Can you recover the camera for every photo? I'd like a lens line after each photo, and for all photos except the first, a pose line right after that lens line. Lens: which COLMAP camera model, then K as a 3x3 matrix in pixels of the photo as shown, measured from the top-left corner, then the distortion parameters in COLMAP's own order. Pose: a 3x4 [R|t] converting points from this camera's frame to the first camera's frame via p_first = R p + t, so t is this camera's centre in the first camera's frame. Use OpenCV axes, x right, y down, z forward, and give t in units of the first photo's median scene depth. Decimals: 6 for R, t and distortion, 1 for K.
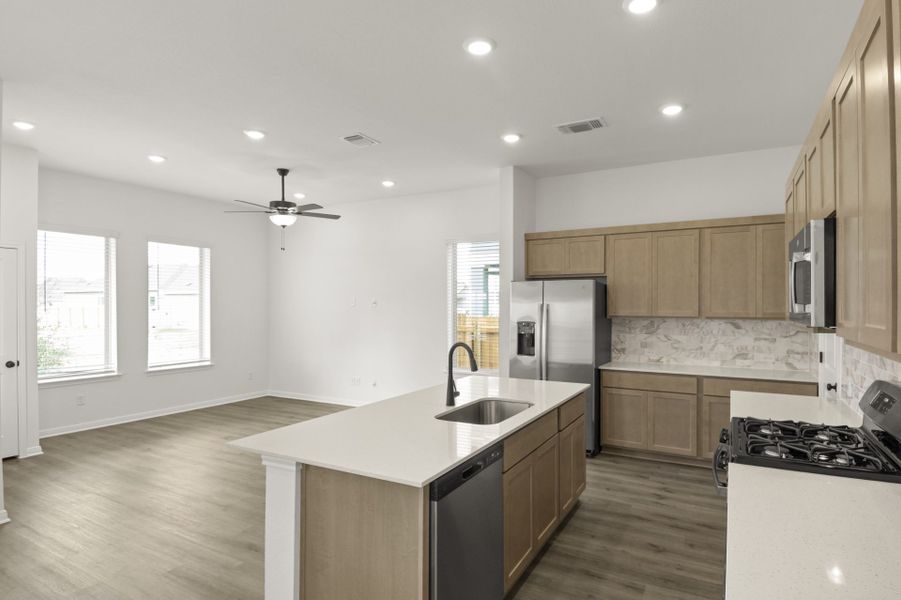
lens RADIAL K [[489.8, 0, 463.6], [0, 489.8, 320.3], [0, 0, 1]] dist [0.000129, -0.000568]
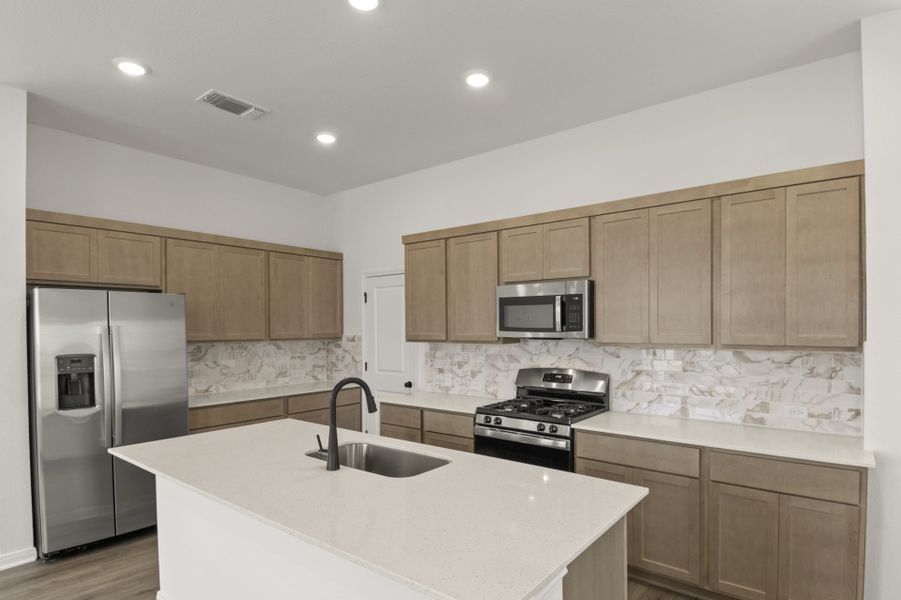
lens RADIAL K [[485.8, 0, 465.2], [0, 485.8, 330.4], [0, 0, 1]] dist [0.002204, -0.001084]
pose [[0.153871, -0.008791, 0.988052, -0.423163], [0.034082, 0.999413, 0.003584, -0.013697], [-0.987503, 0.033123, 0.154081, 0.434173]]
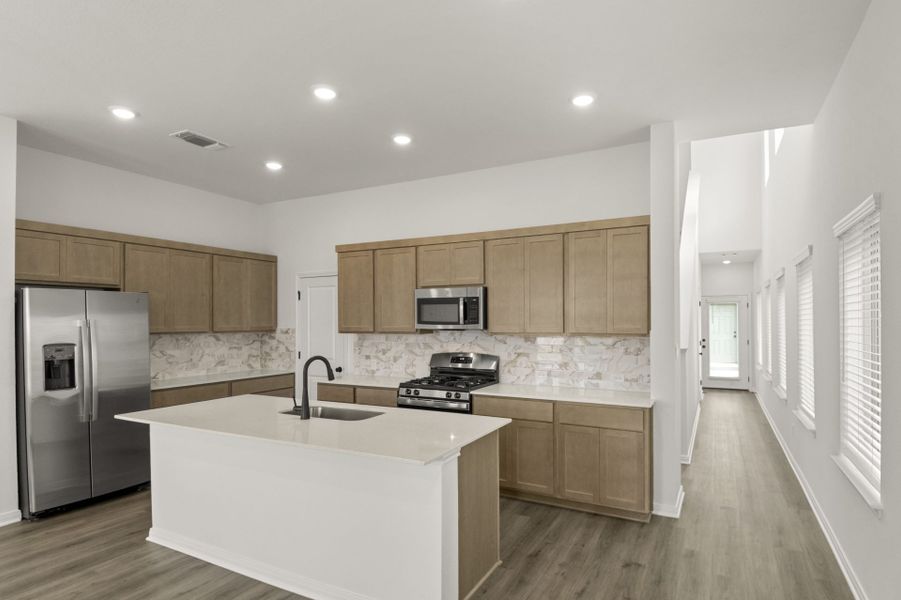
lens RADIAL K [[489.8, 0, 463.6], [0, 489.8, 320.3], [0, 0, 1]] dist [0.000129, -0.000568]
pose [[-0.024184, -0.000370, 0.999707, -0.648396], [0.033263, 0.999446, 0.001175, -0.013913], [-0.999154, 0.033282, -0.024158, 0.428440]]
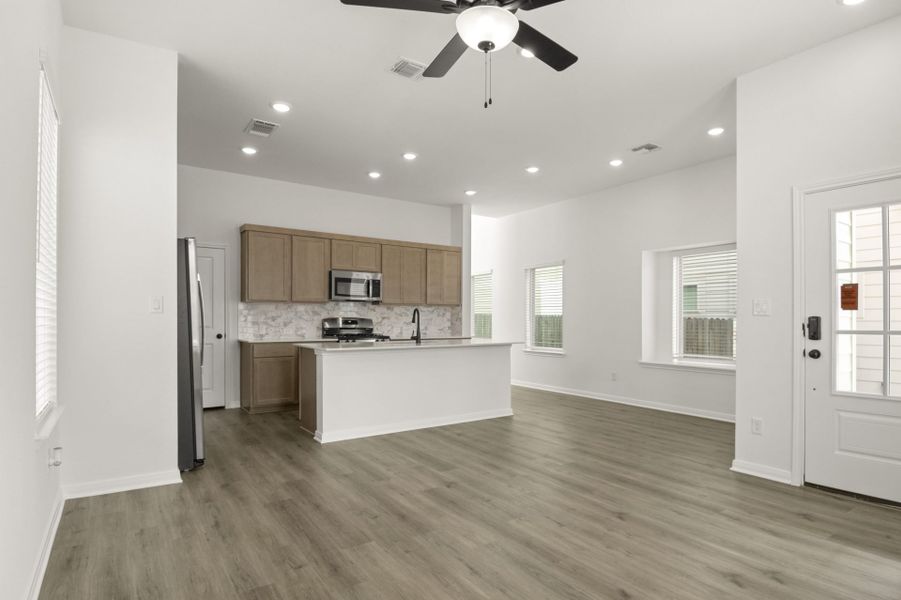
lens RADIAL K [[489.8, 0, 463.6], [0, 489.8, 320.3], [0, 0, 1]] dist [0.000129, -0.000568]
pose [[-0.900487, -0.002711, 0.434874, -0.585029], [0.009842, 0.999597, 0.026611, 0.025970], [-0.434771, 0.028243, -0.900098, 1.540167]]
